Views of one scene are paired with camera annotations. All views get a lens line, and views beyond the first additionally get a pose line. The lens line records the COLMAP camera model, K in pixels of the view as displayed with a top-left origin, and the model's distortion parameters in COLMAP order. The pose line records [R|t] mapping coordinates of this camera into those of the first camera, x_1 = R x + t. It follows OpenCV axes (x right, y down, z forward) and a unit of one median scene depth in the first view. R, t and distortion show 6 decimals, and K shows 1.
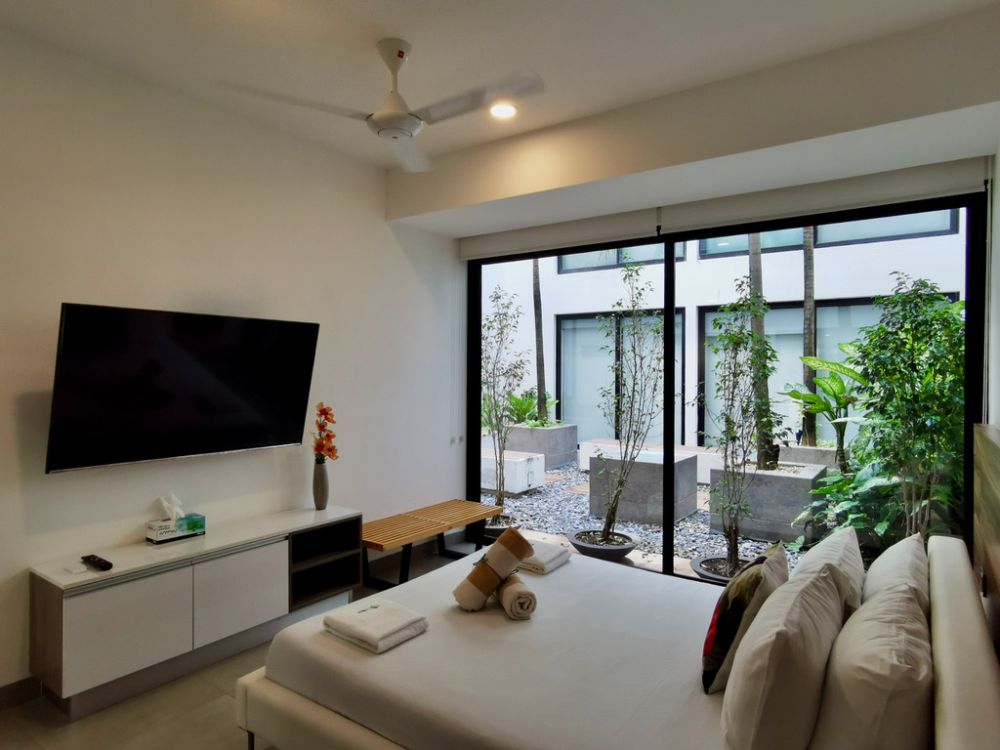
lens RADIAL K [[593.5, 0, 493.5], [0, 593.5, 372.3], [0, 0, 1]] dist [-0.002493, 0.001713]
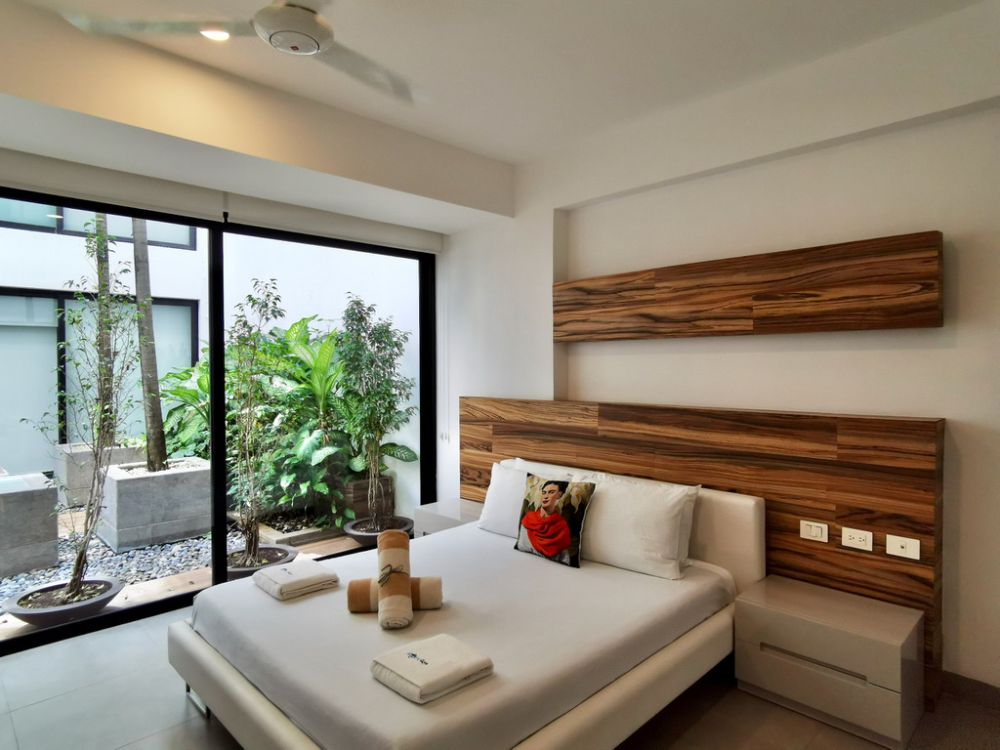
lens RADIAL K [[593.5, 0, 492.1], [0, 593.5, 371.7], [0, 0, 1]] dist [-0.002493, 0.001713]
pose [[0.176413, -0.016761, 0.984174, -0.415057], [0.011813, 0.999819, 0.014910, -0.004399], [-0.984245, 0.008995, 0.176579, 0.312644]]
